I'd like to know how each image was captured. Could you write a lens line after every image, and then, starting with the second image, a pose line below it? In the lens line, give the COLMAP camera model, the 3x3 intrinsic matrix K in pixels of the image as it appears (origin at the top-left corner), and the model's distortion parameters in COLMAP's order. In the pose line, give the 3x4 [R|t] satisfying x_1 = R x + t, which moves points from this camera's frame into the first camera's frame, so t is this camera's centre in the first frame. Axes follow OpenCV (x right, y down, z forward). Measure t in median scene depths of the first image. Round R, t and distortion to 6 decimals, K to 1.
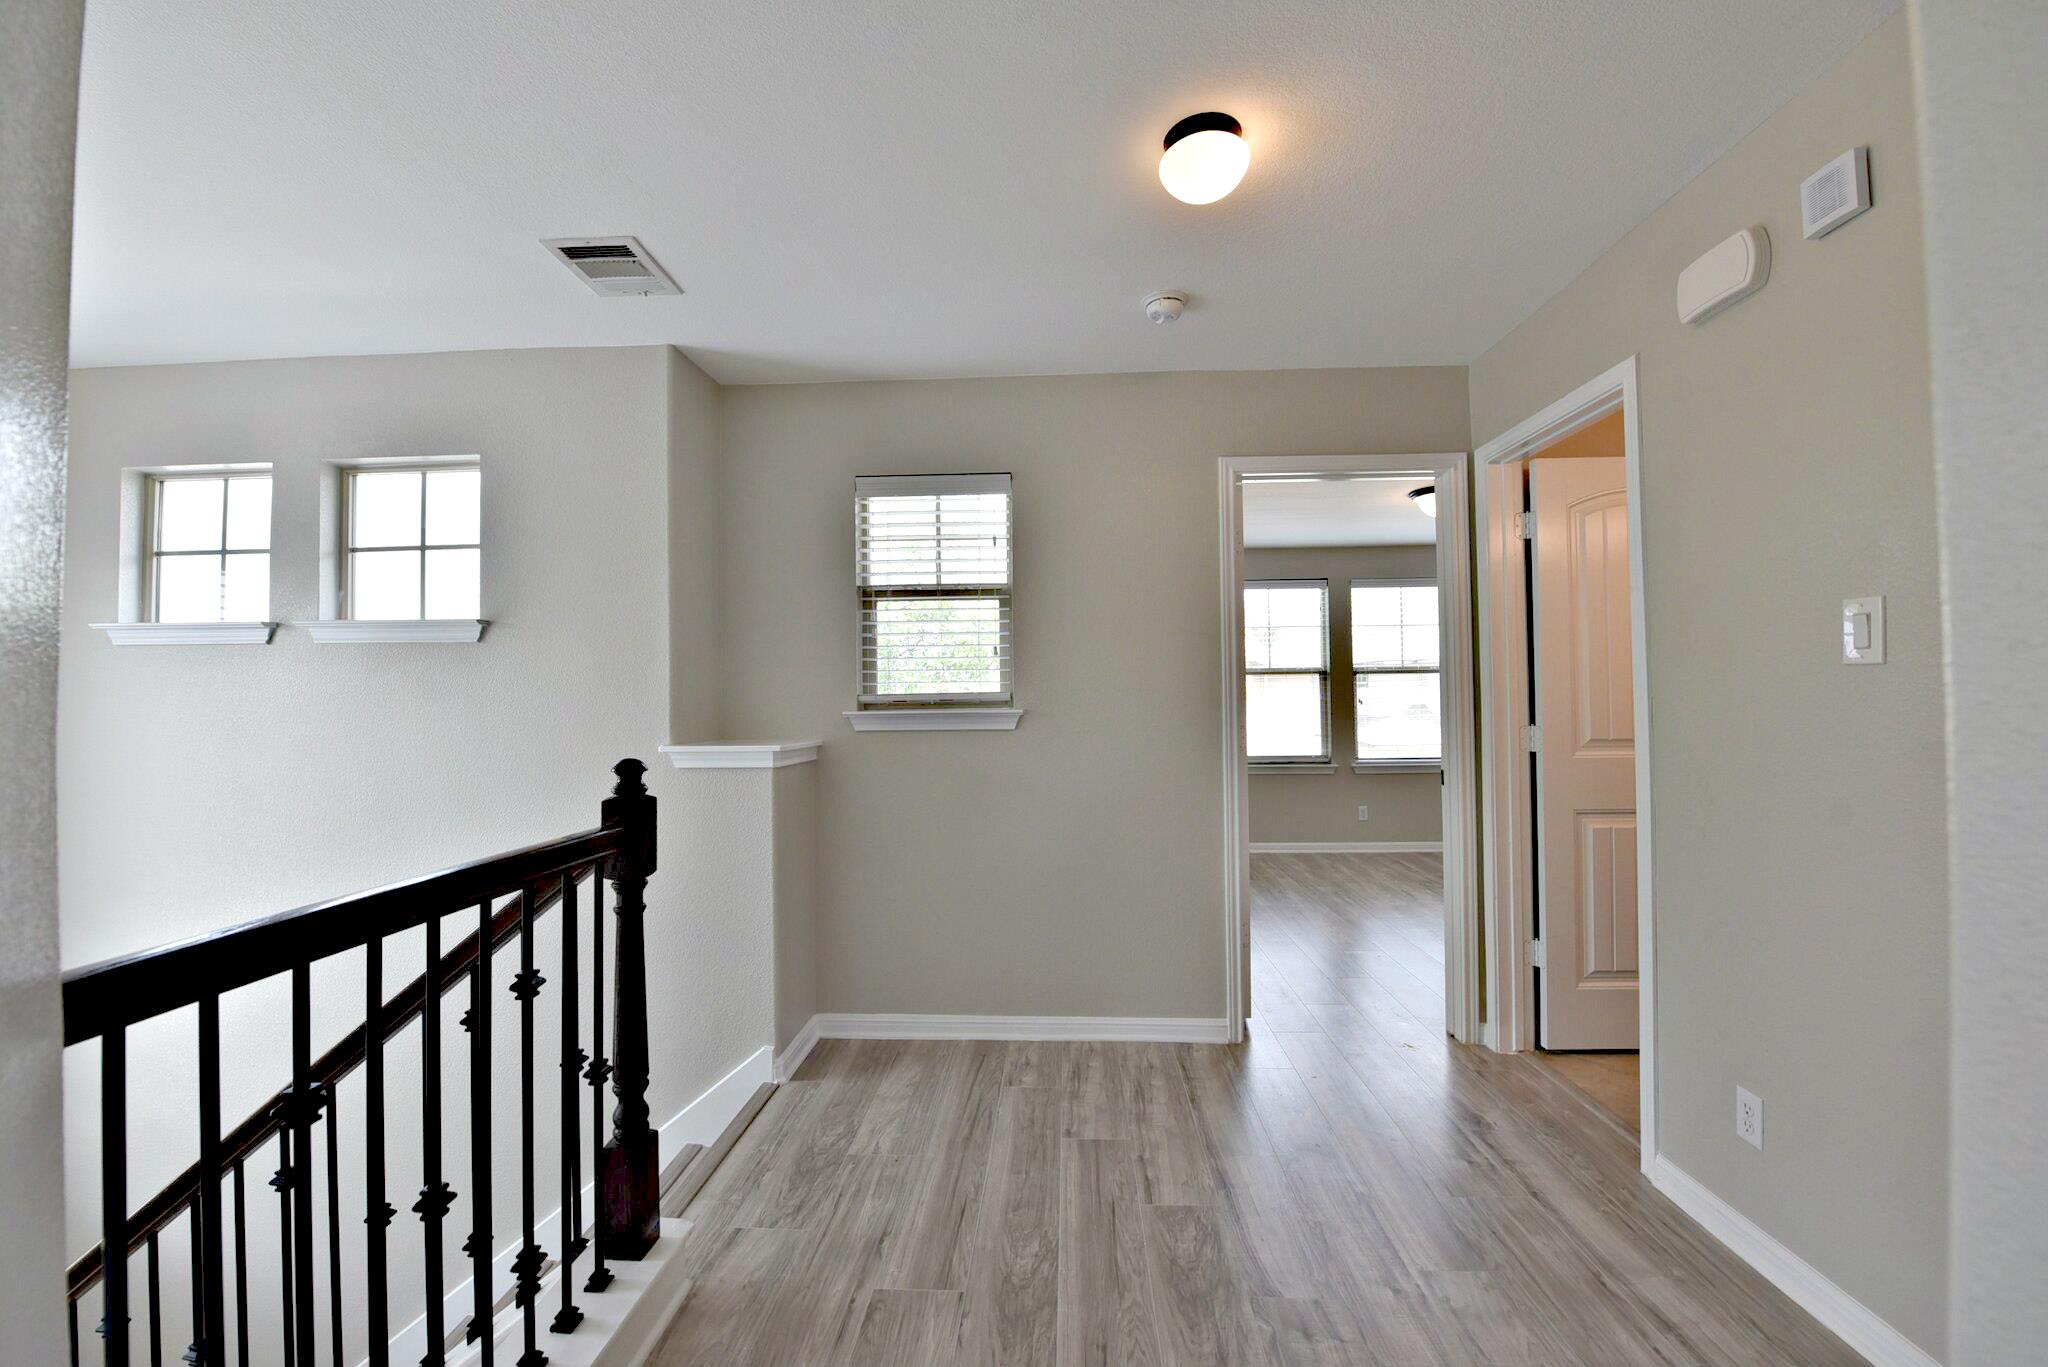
lens RADIAL K [[814.6, 0, 1035.4], [0, 814.6, 683.3], [0, 0, 1]] dist [-0.014727, -0.000593]
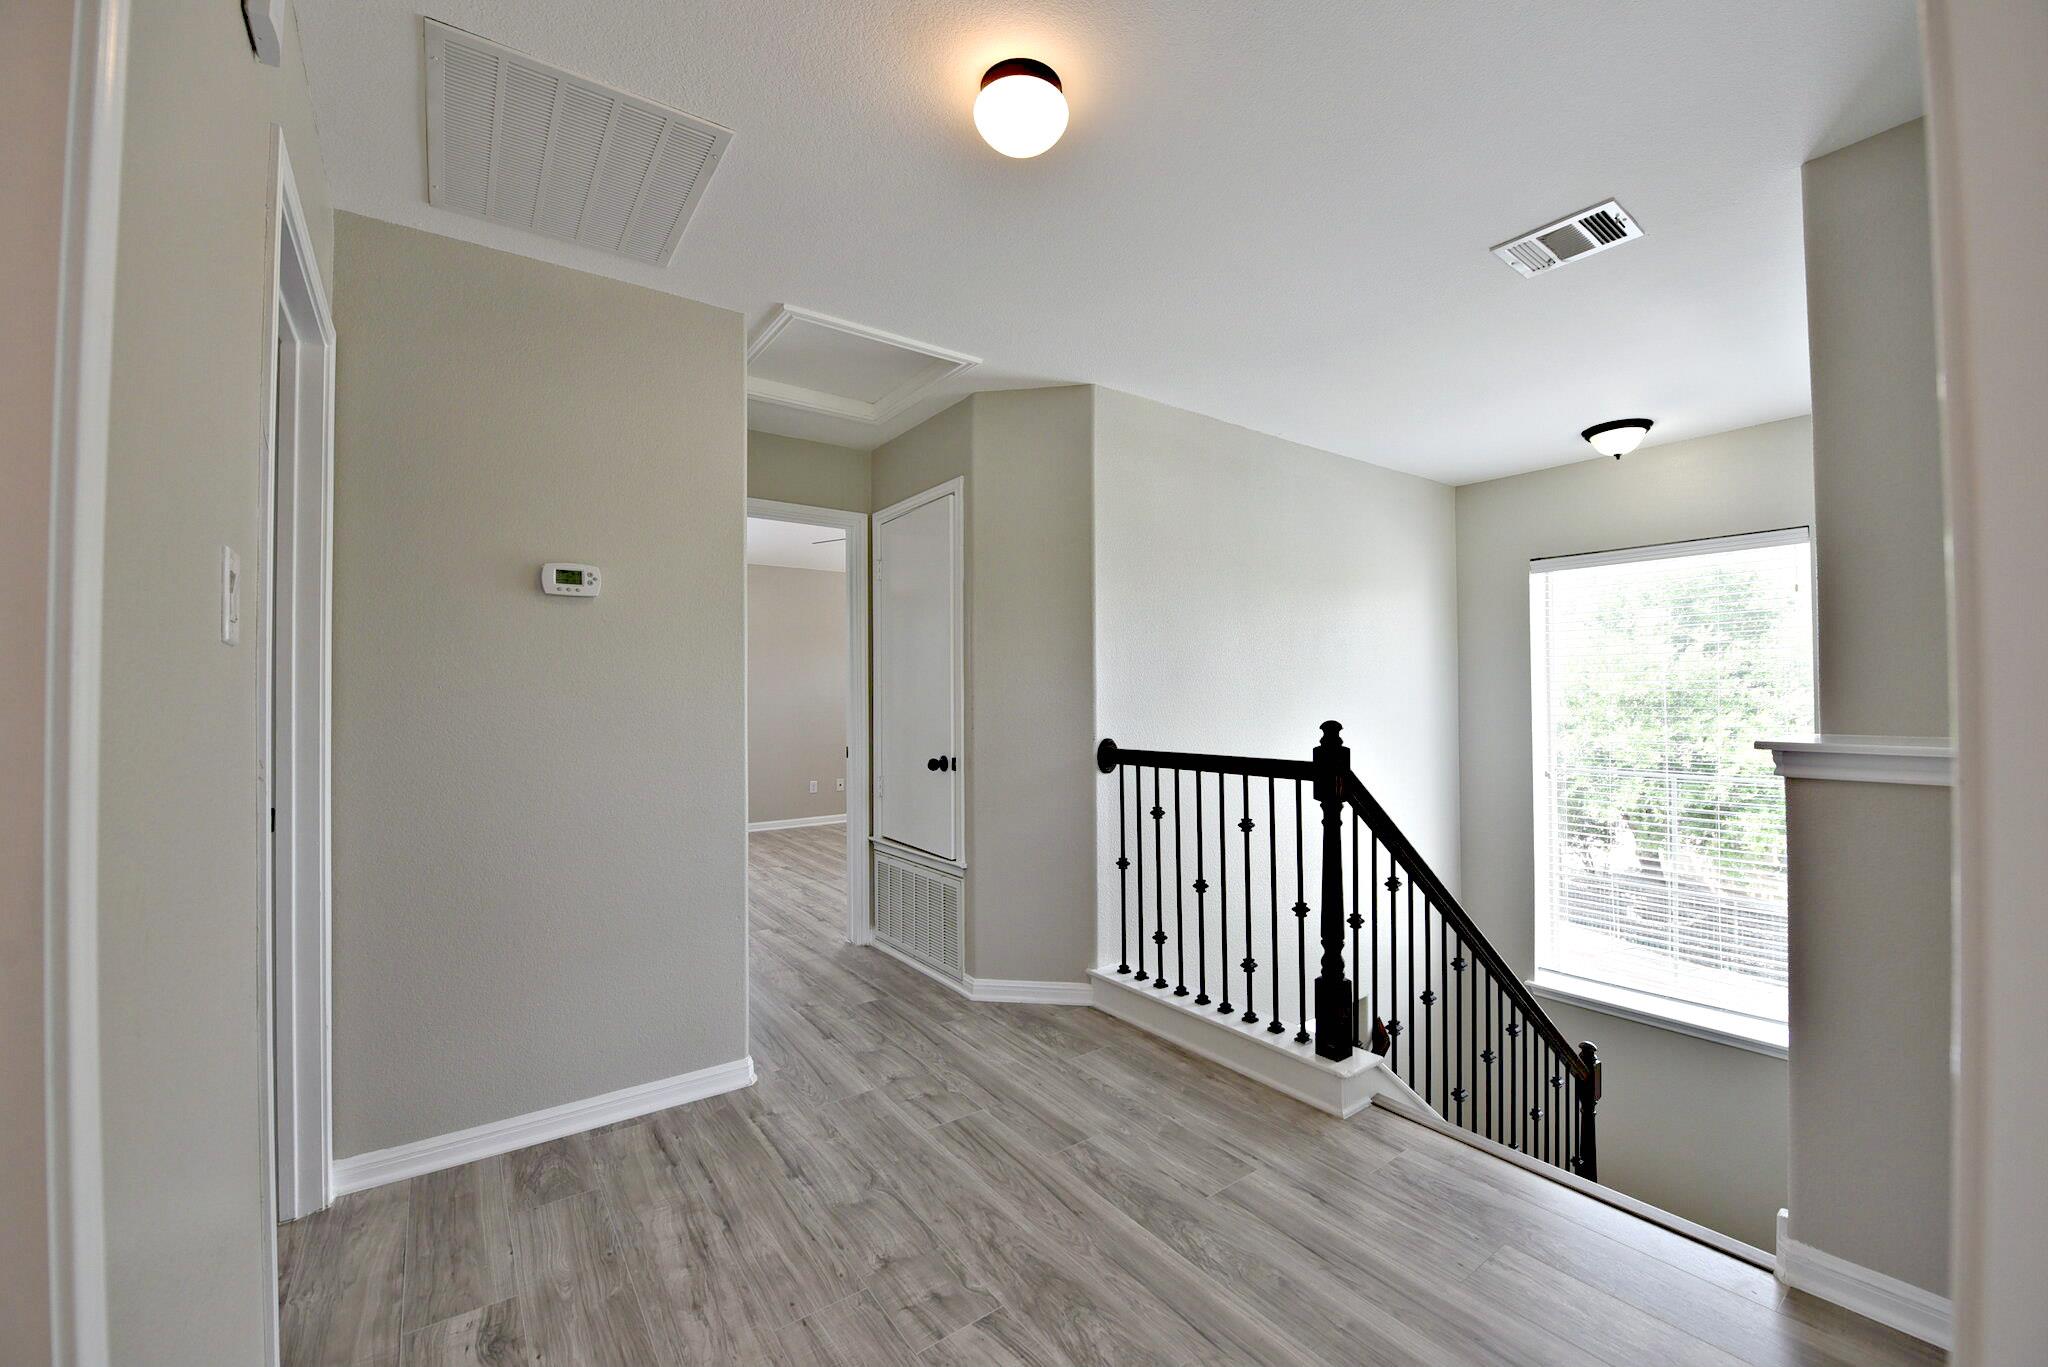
lens RADIAL K [[814.6, 0, 1035.4], [0, 814.6, 683.3], [0, 0, 1]] dist [-0.014727, -0.000593]
pose [[-0.775468, 0.006806, -0.631350, 0.836614], [0.028934, 0.999274, -0.024767, 0.045516], [0.630723, -0.037474, -0.775102, 1.799684]]
